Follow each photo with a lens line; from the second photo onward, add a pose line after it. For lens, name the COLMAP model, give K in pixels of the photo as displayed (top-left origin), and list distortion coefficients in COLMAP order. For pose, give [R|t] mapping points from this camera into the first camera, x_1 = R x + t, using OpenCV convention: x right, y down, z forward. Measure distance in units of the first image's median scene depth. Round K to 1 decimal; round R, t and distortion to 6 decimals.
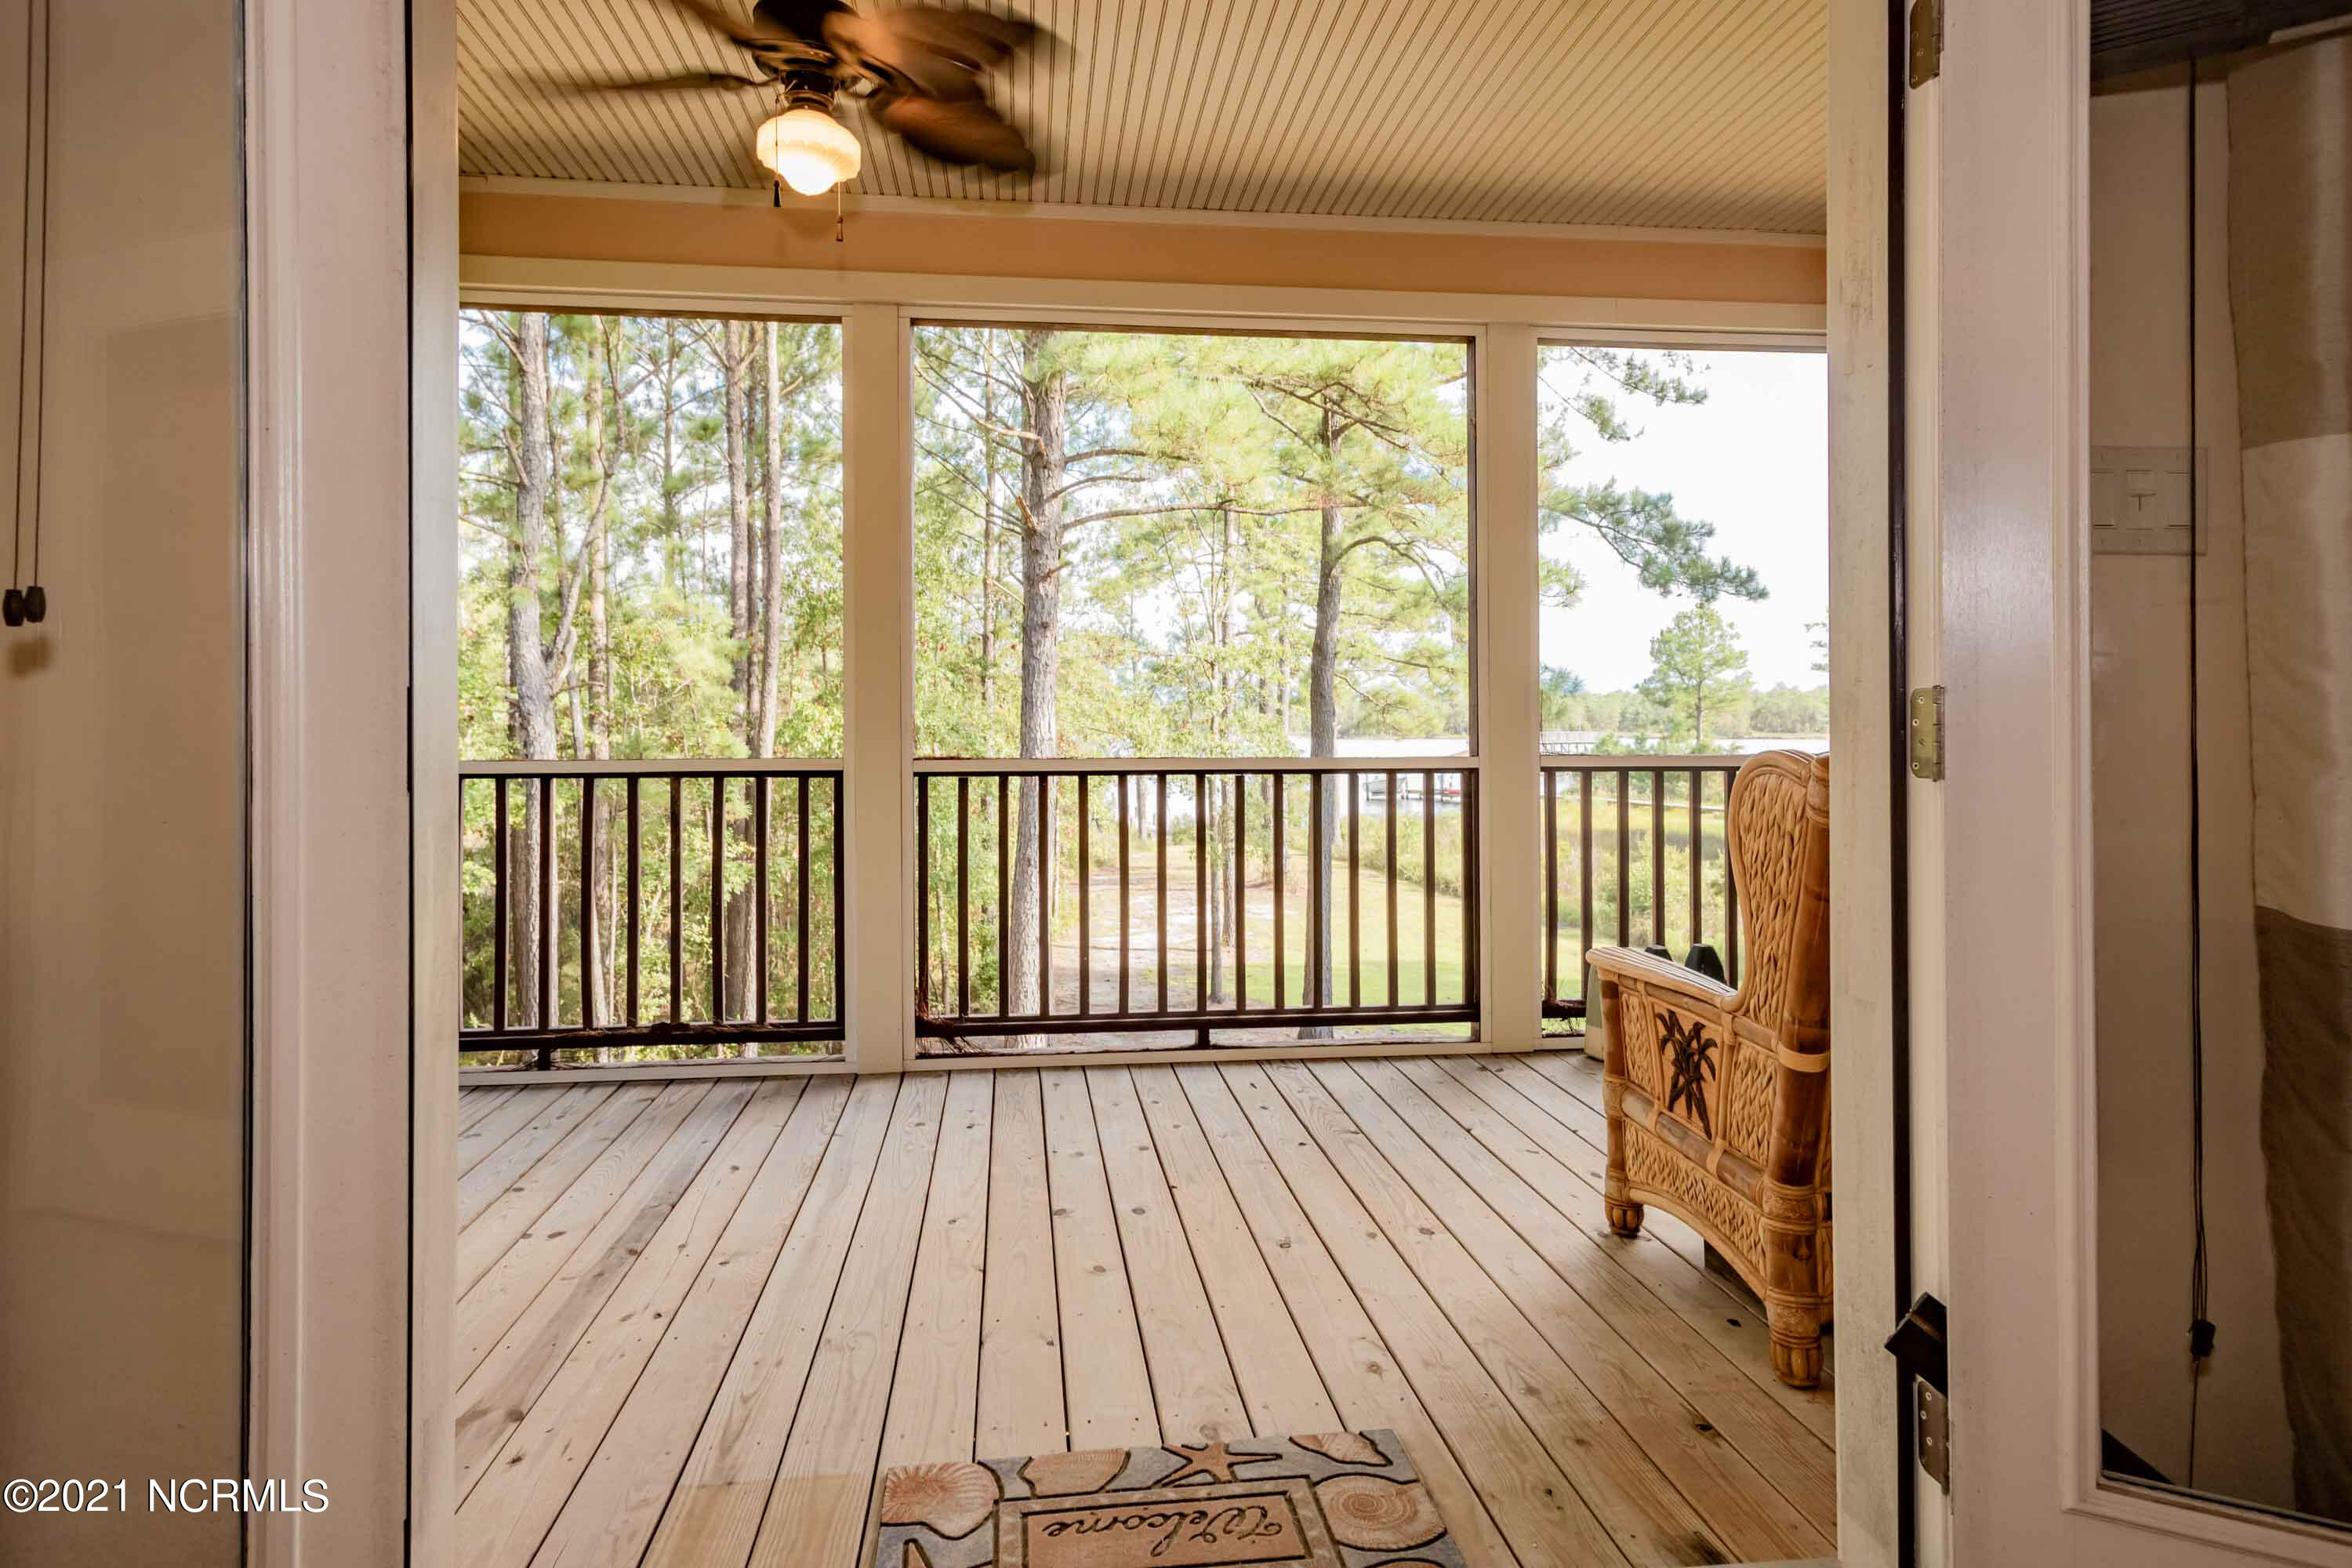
lens RADIAL K [[1356.1, 0, 1176.4], [0, 1356.1, 743.7], [0, 0, 1]] dist [0.032043, -0.001375]
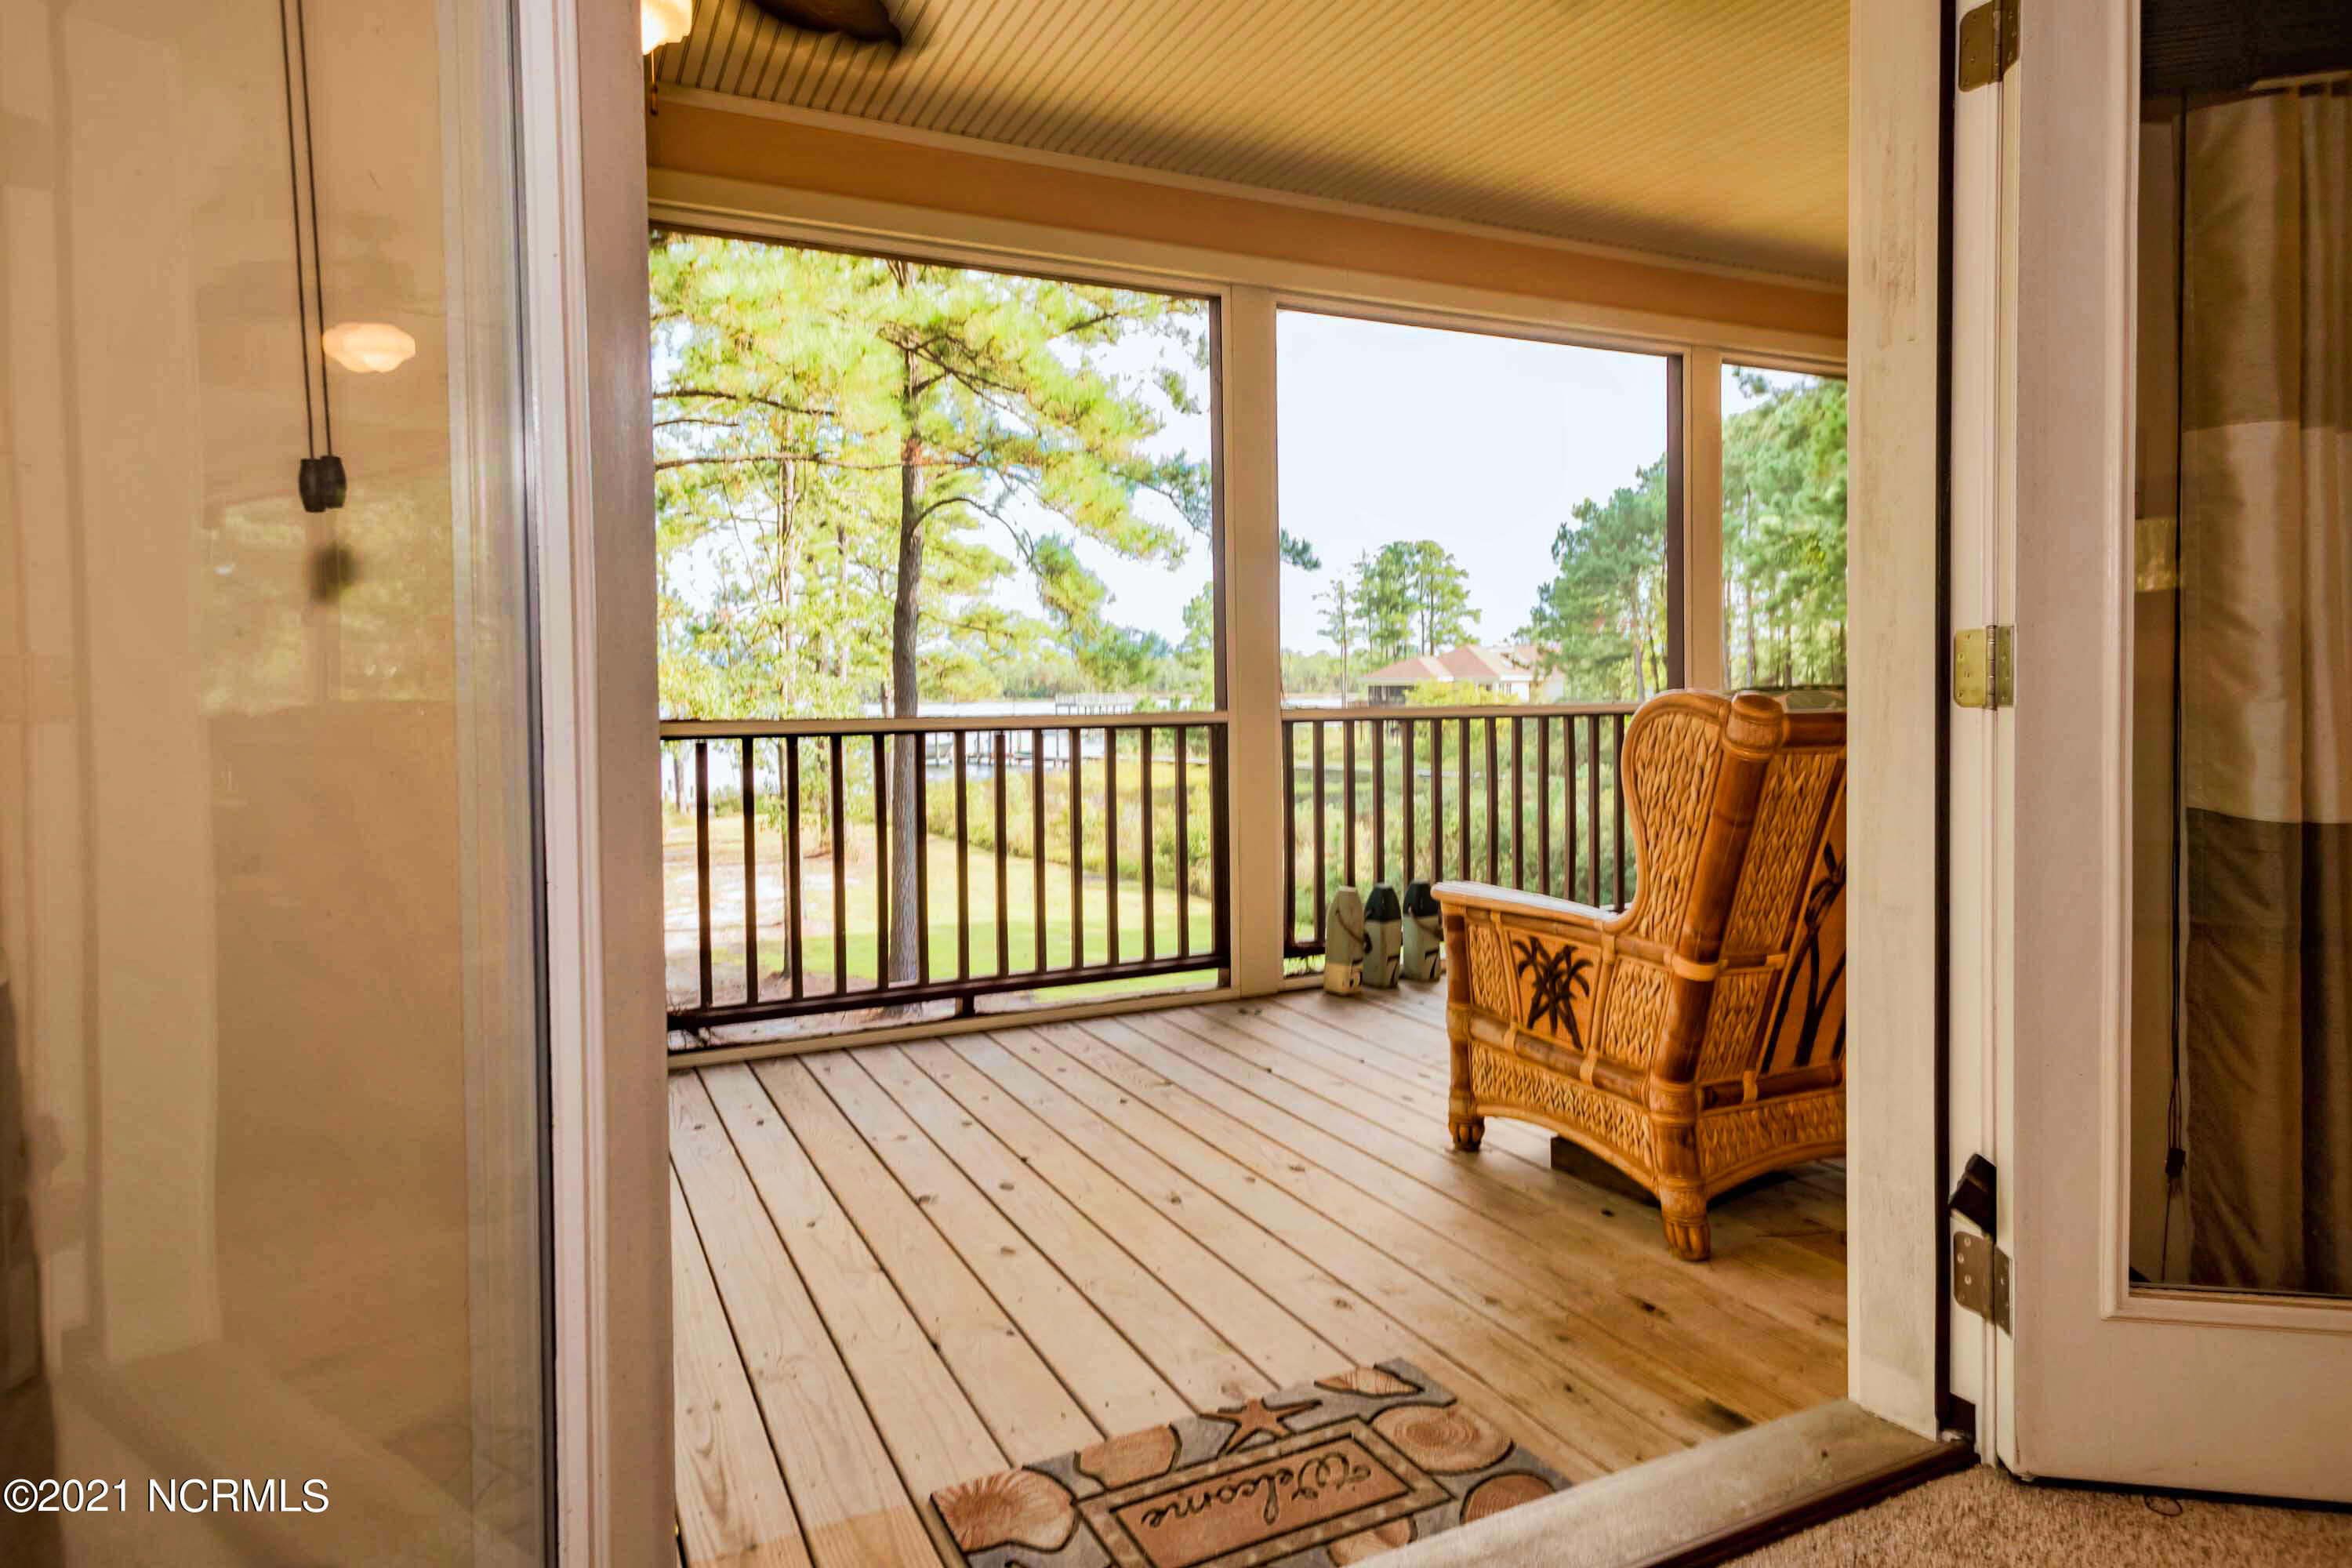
lens RADIAL K [[1356.1, 0, 1176.4], [0, 1356.1, 743.7], [0, 0, 1]] dist [0.032043, -0.001375]
pose [[0.945122, -0.021404, 0.326017, -0.261867], [0.012772, 0.999510, 0.028594, 0.008555], [-0.326469, -0.022861, 0.944931, 0.080276]]
